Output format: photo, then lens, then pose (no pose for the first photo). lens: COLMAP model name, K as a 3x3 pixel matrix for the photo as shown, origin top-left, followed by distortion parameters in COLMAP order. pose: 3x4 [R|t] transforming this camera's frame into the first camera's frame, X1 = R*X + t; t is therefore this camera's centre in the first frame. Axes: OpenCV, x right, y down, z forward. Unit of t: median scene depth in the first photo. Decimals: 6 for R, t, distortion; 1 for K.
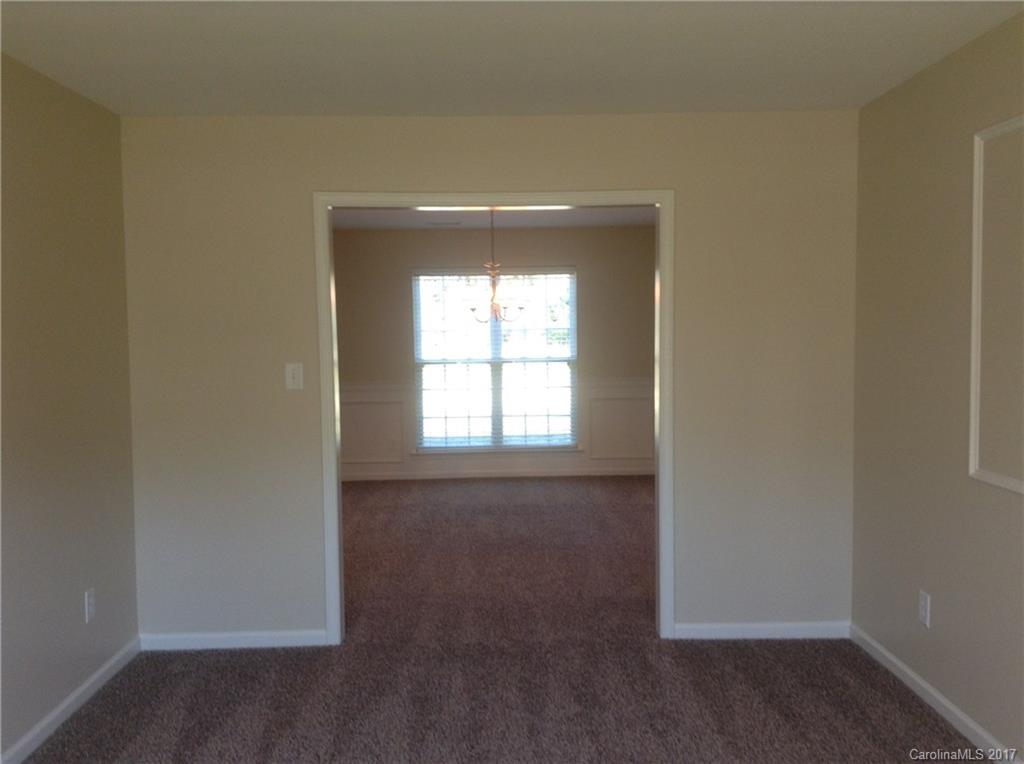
lens RADIAL K [[947.5, 0, 512.0], [0, 947.5, 381.3], [0, 0, 1]] dist [0.027438, 0.000000]
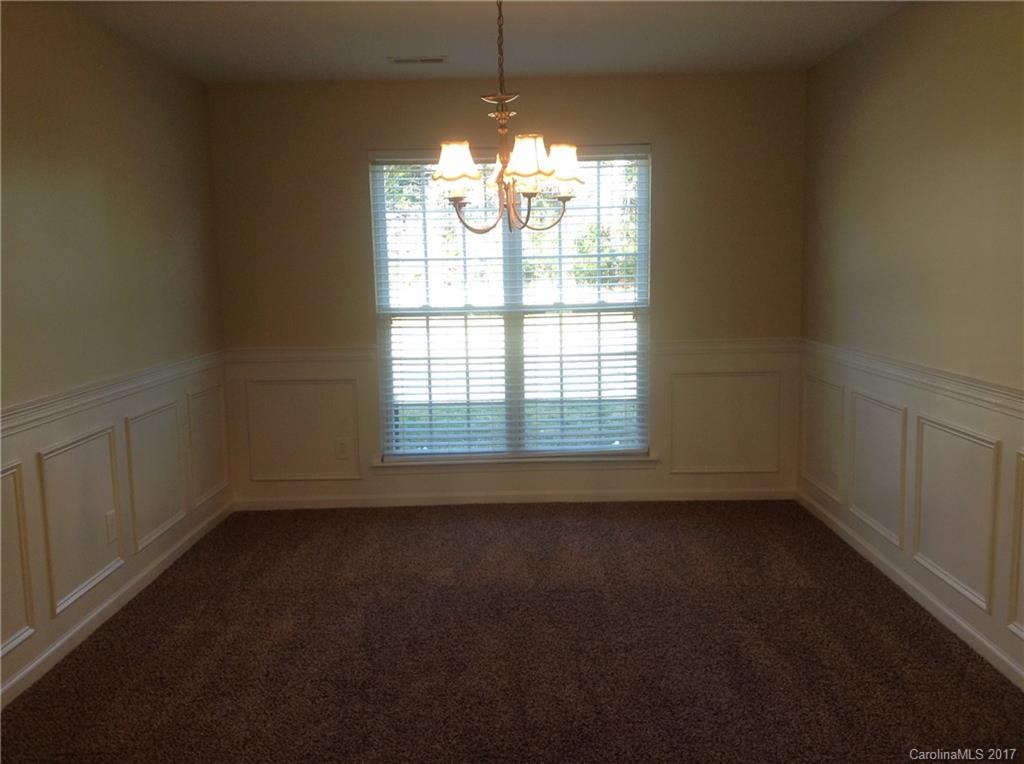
lens RADIAL K [[947.5, 0, 513.3], [0, 947.5, 385.7], [0, 0, 1]] dist [0.027438, 0.000000]
pose [[0.999771, -0.001540, -0.021327, -0.004057], [0.002950, 0.997800, 0.066231, -0.013739], [0.021178, -0.066279, 0.997576, 0.409782]]
